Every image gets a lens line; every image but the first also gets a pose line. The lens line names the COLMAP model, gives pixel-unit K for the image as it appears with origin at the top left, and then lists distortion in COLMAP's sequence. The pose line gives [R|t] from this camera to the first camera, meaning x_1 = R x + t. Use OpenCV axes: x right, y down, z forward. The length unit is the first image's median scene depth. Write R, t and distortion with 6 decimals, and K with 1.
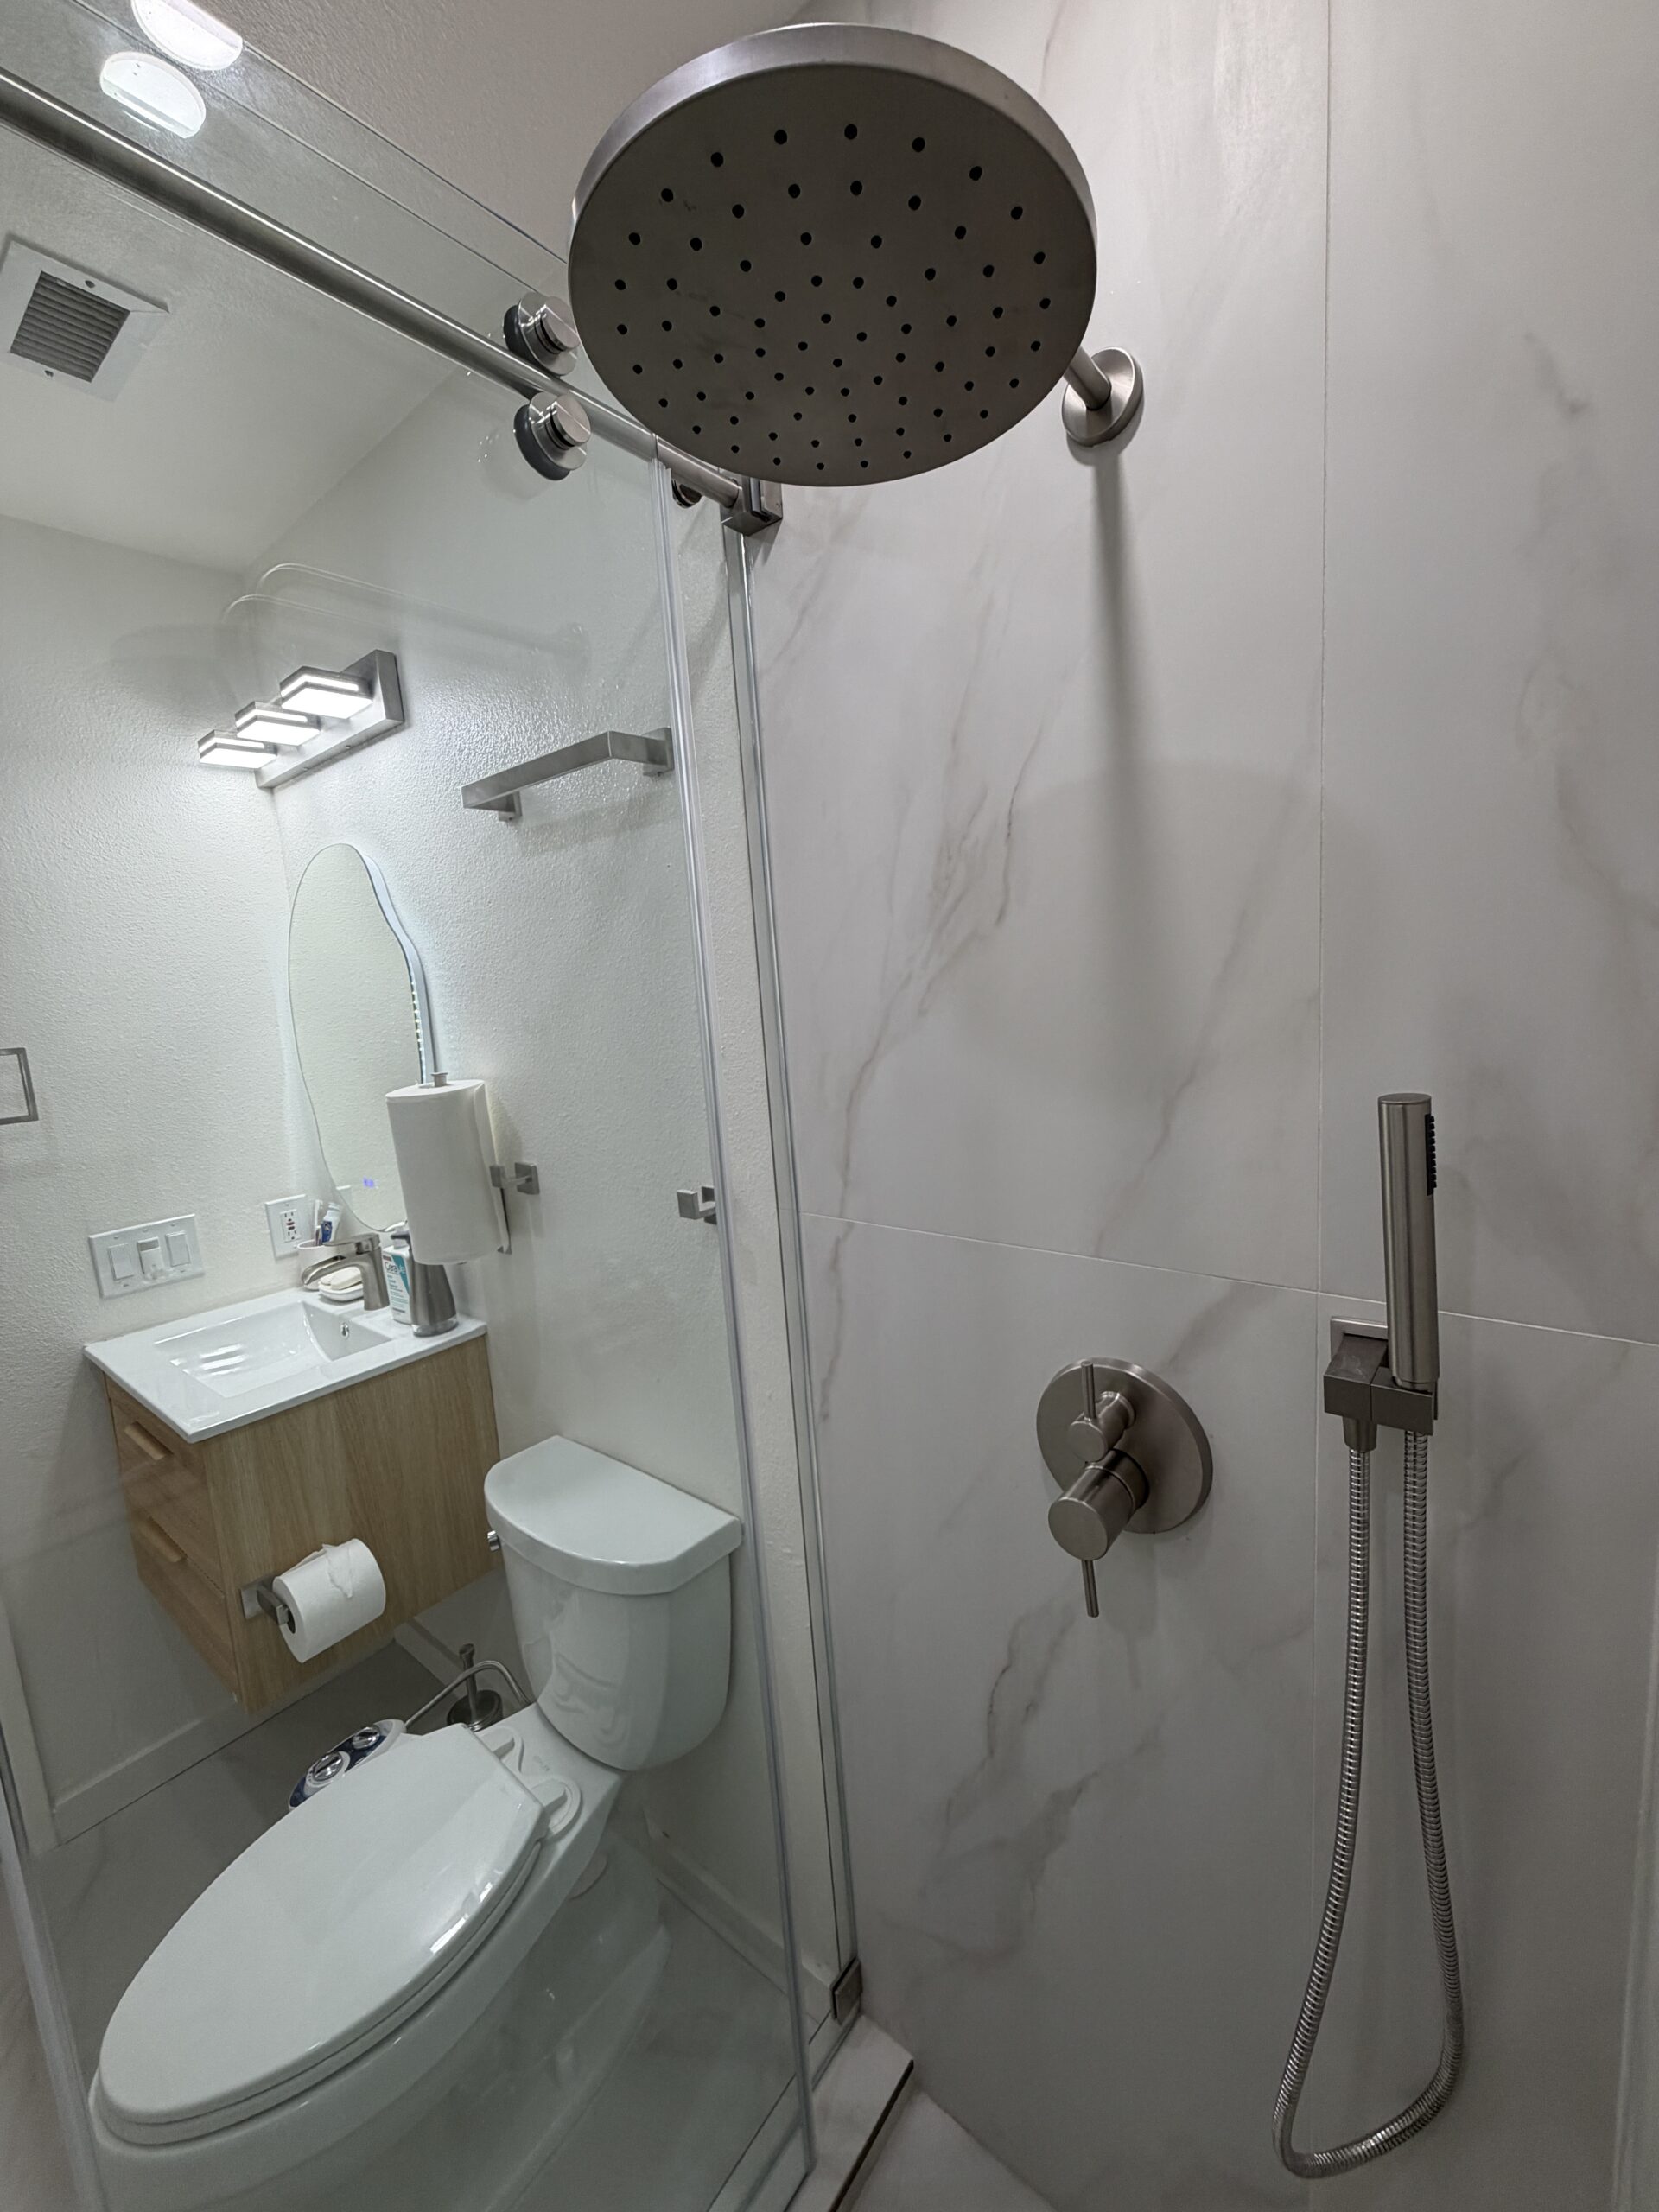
lens RADIAL K [[880.6, 0, 829.5], [0, 880.6, 1106.0], [0, 0, 1]] dist [0.000191, 0.000551]
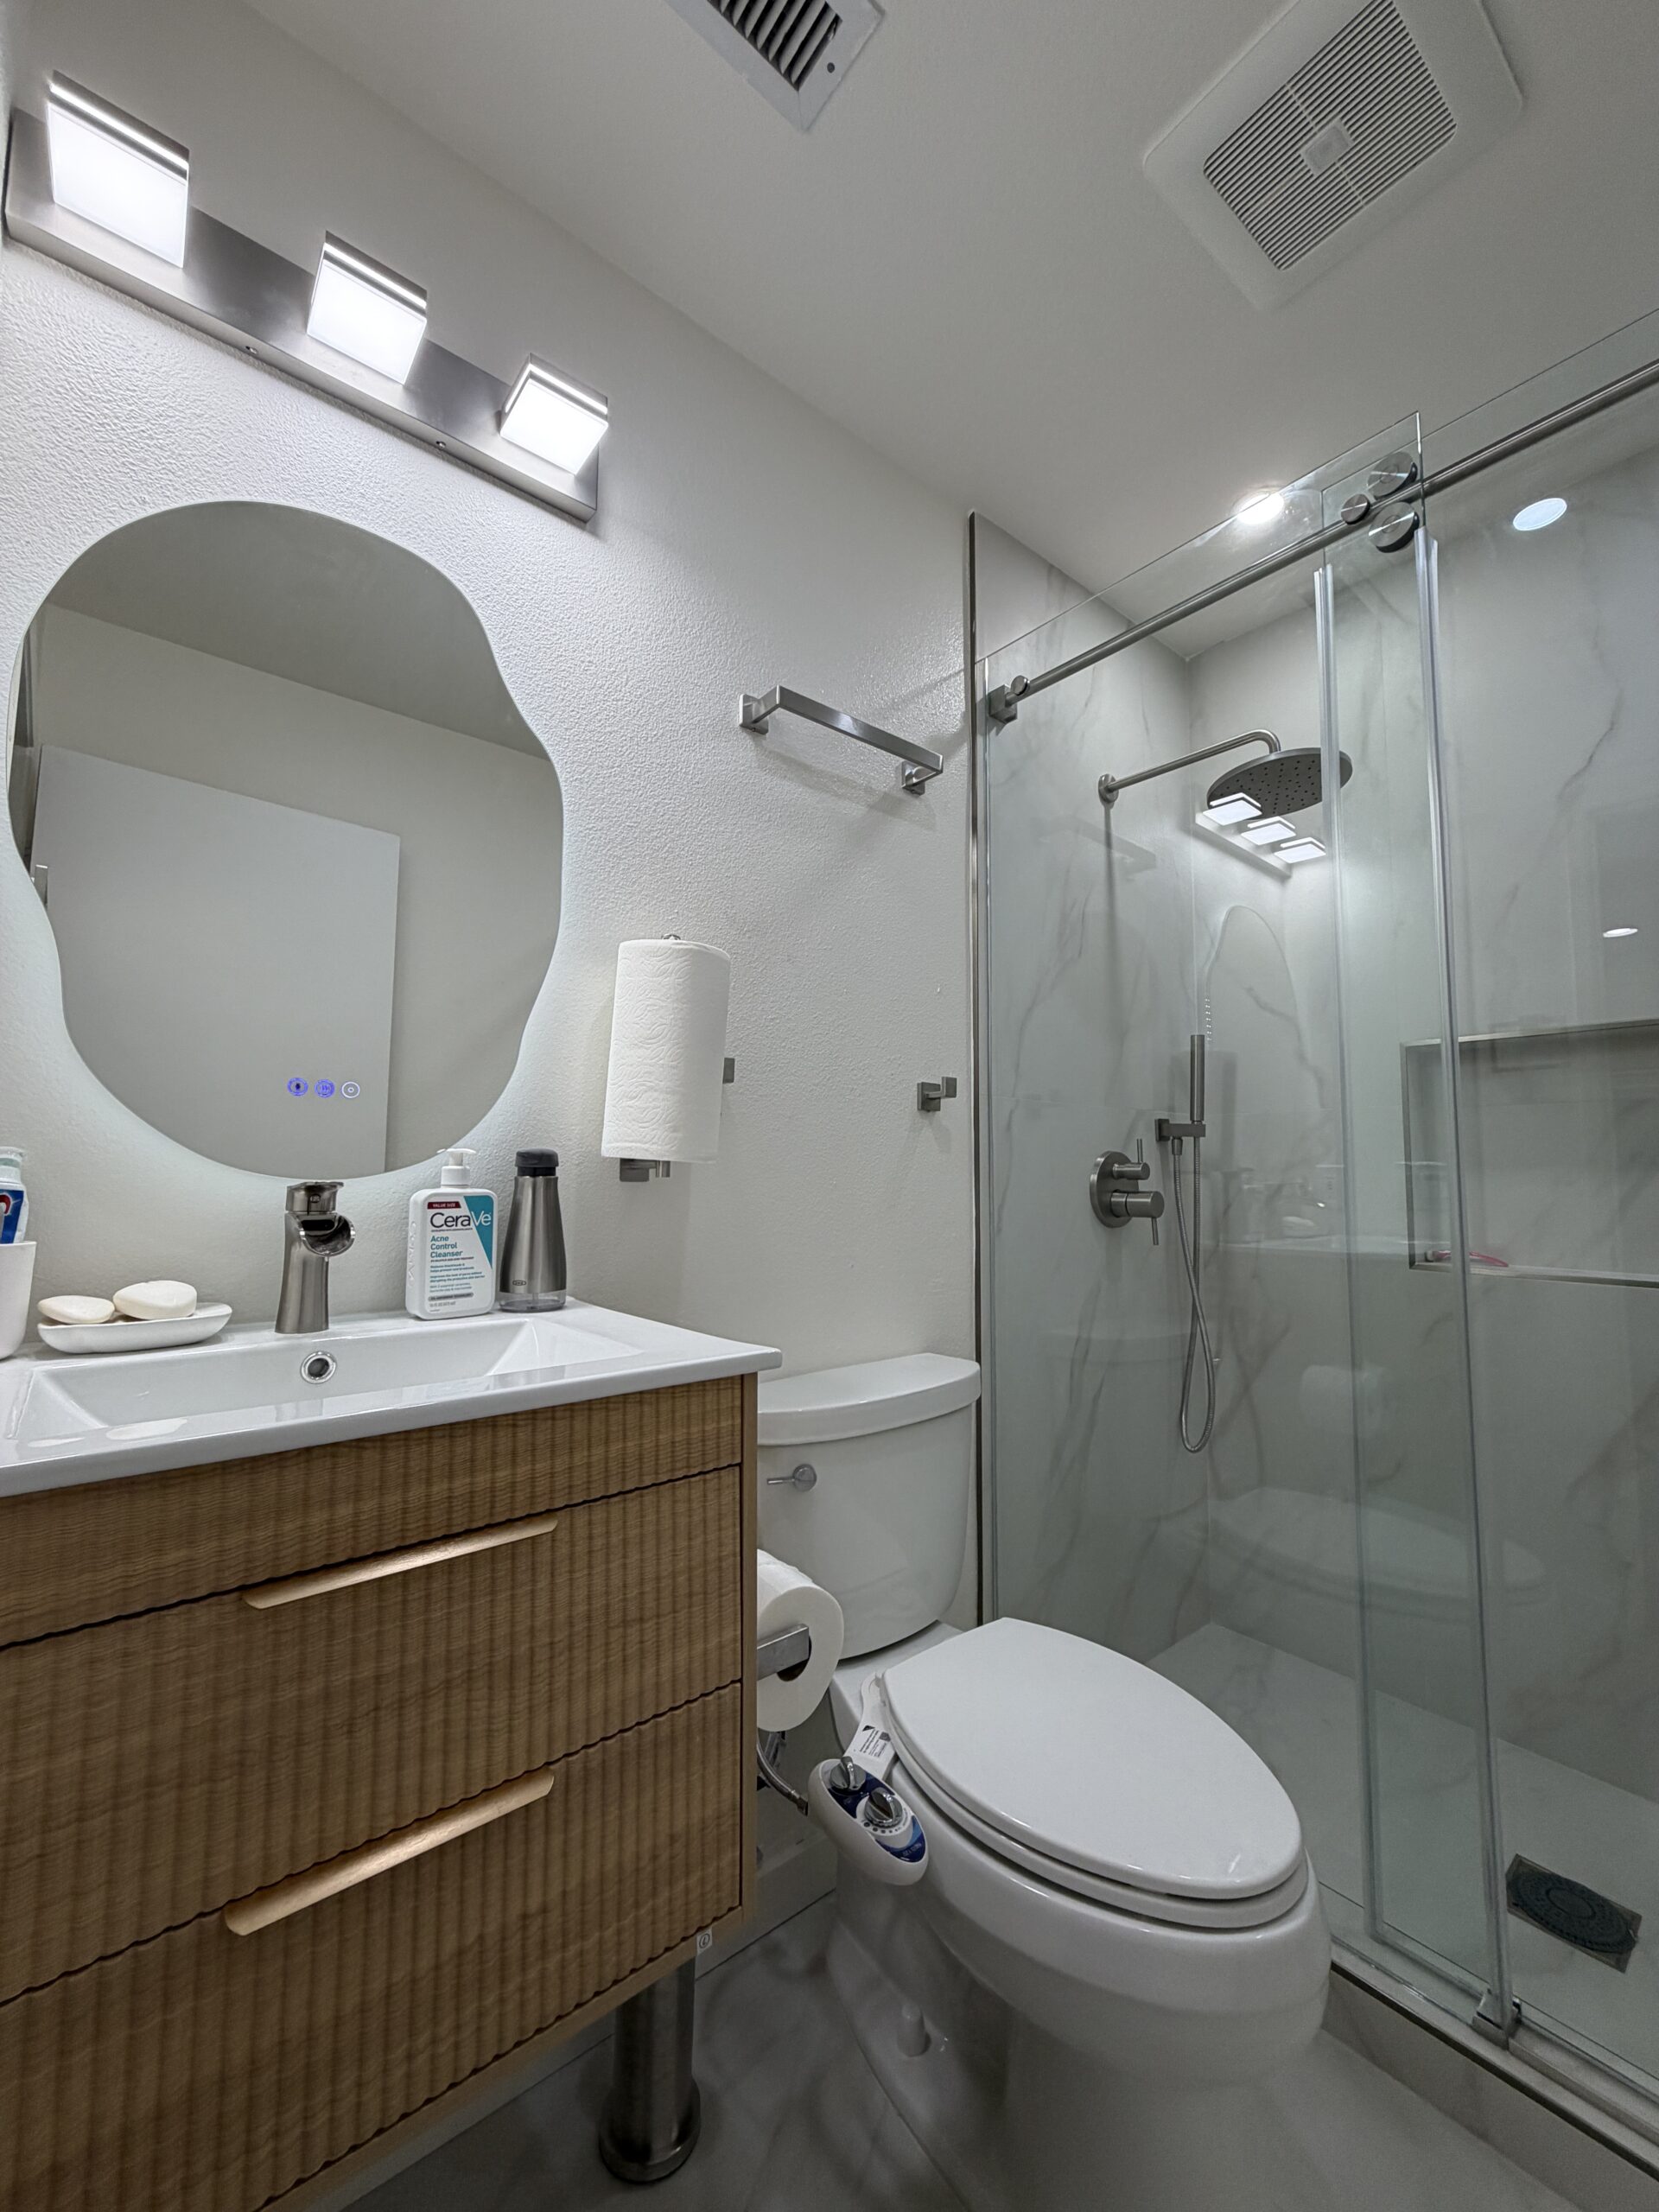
lens RADIAL K [[880.6, 0, 829.5], [0, 880.6, 1106.0], [0, 0, 1]] dist [0.000191, 0.000551]
pose [[0.202237, 0.148166, 0.968064, -2.060044], [0.119962, 0.977297, -0.174641, 0.483012], [-0.971962, 0.151450, 0.179871, 1.272396]]
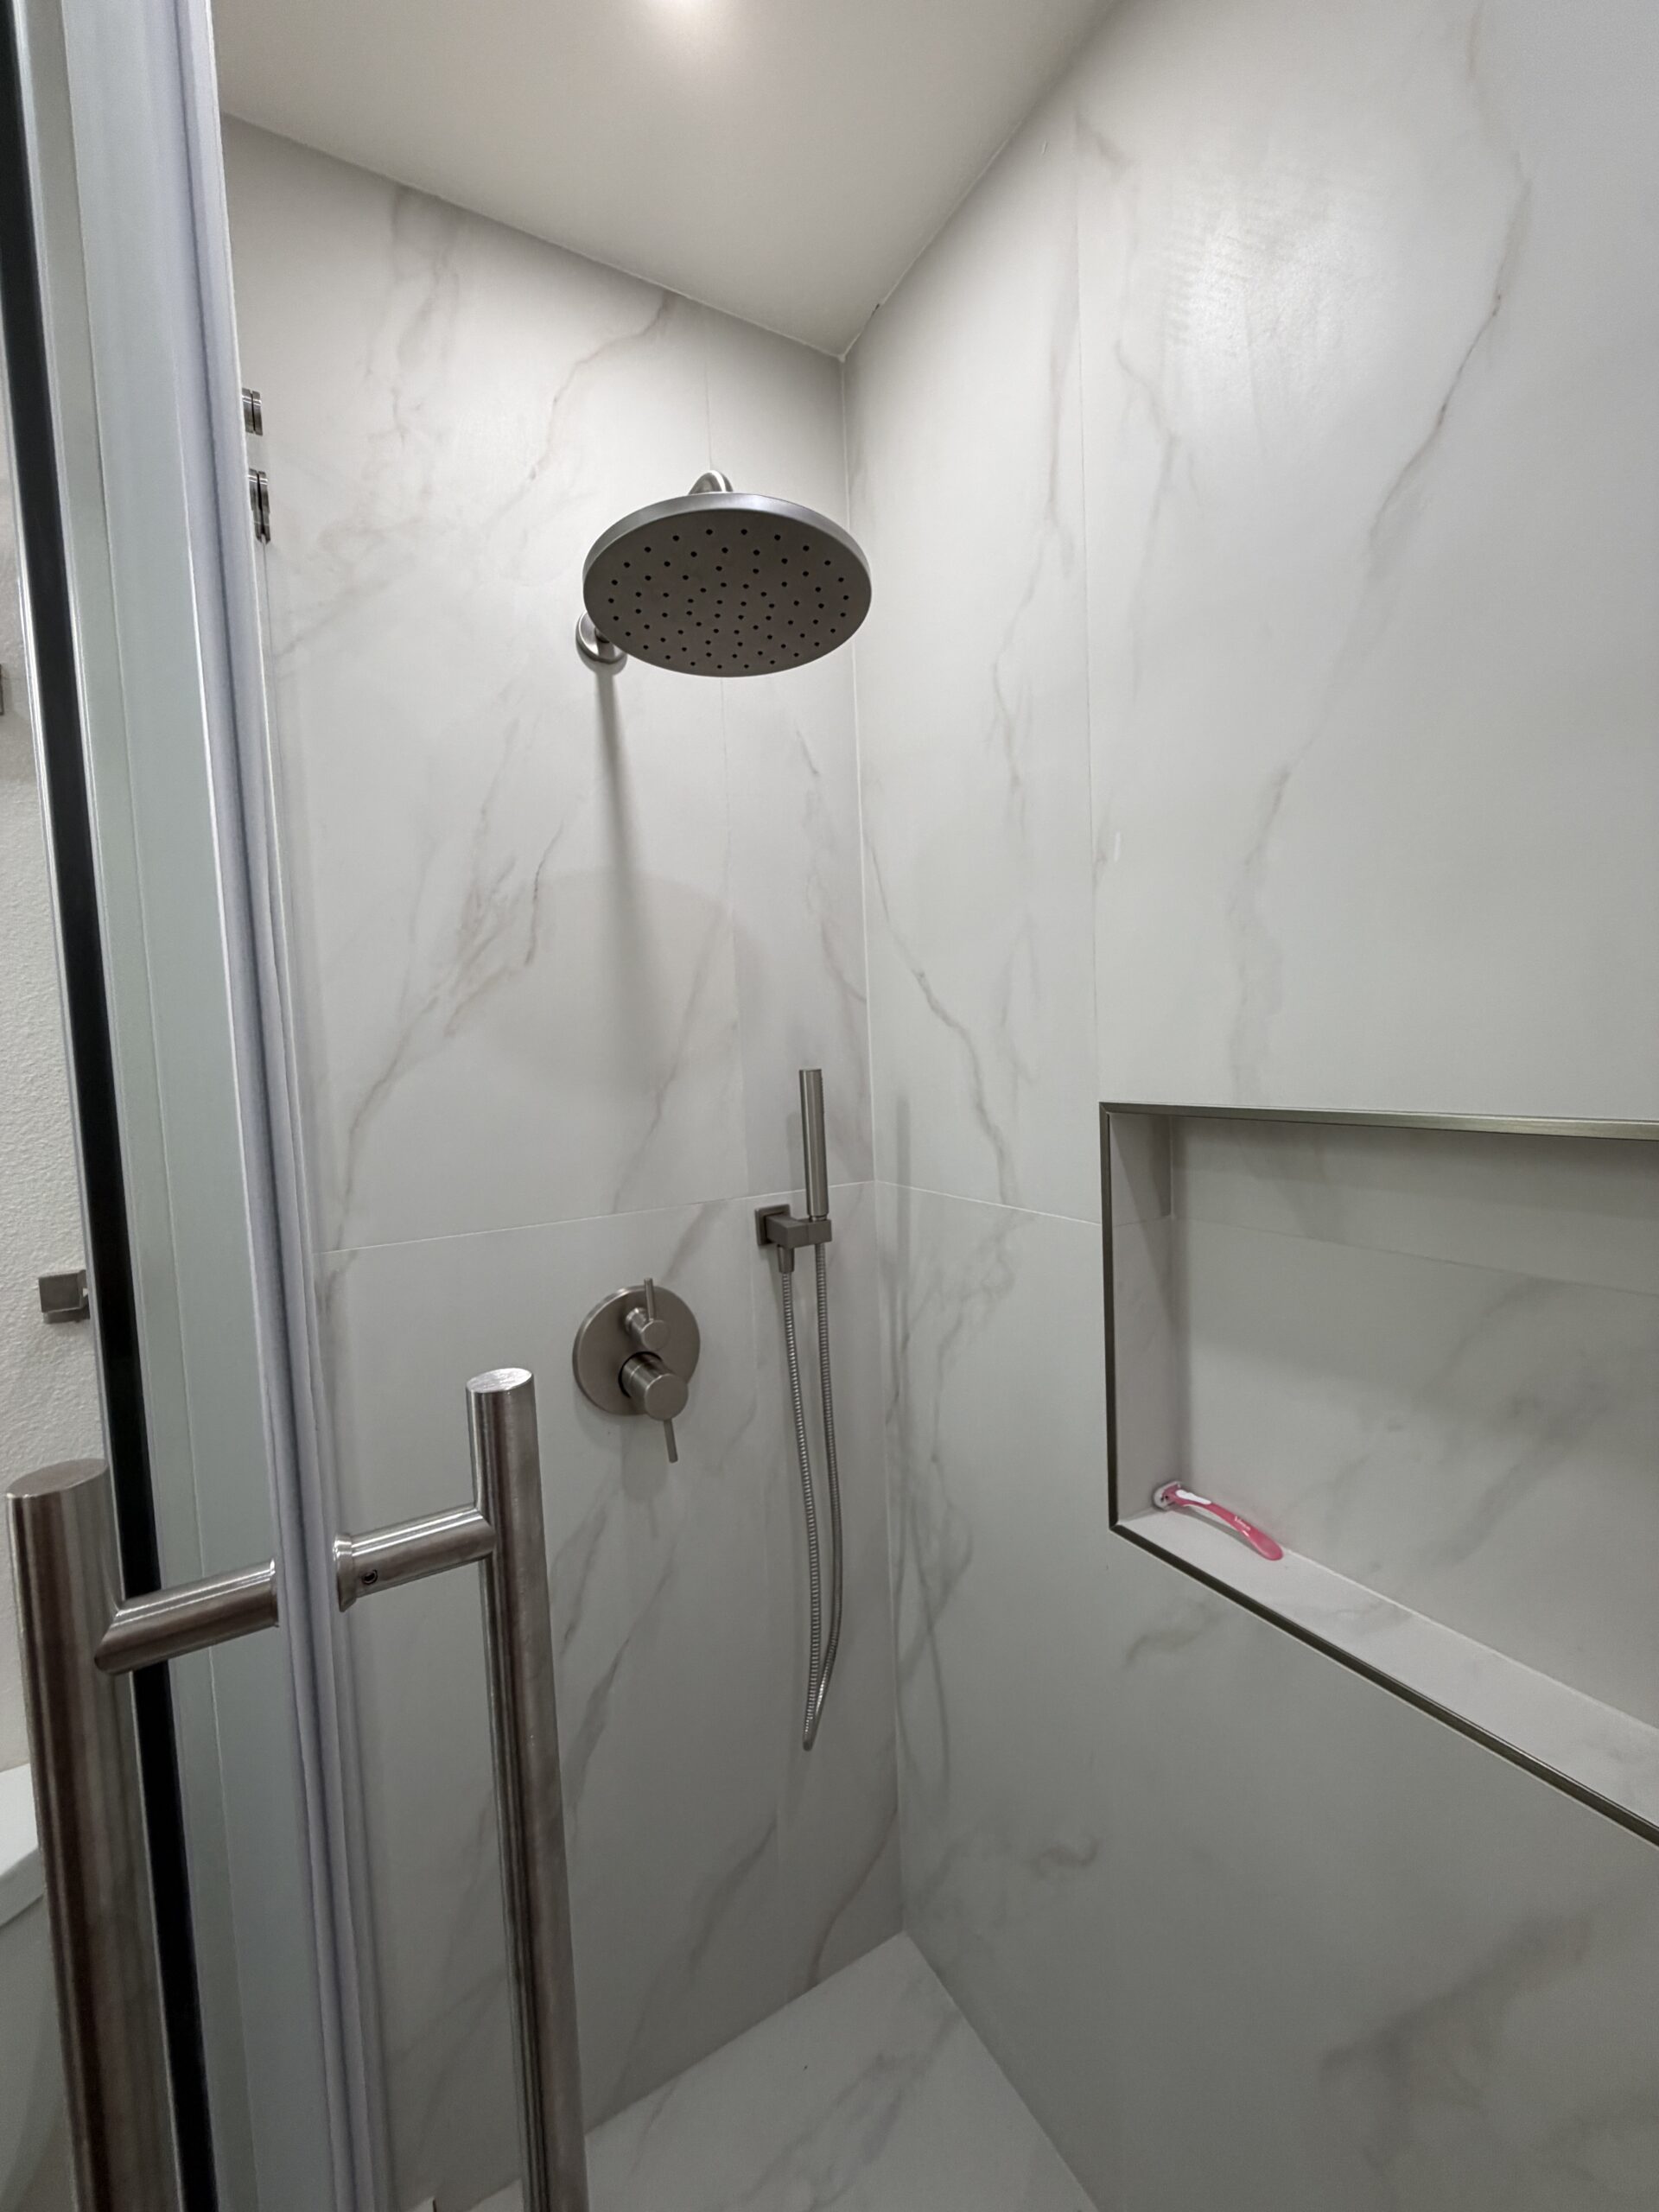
lens RADIAL K [[880.6, 0, 829.5], [0, 880.6, 1106.0], [0, 0, 1]] dist [0.000191, 0.000551]
pose [[0.368295, -0.005013, 0.929695, -0.828173], [0.152210, 0.986818, -0.054976, 0.131717], [-0.917164, 0.161757, 0.364204, 0.170685]]
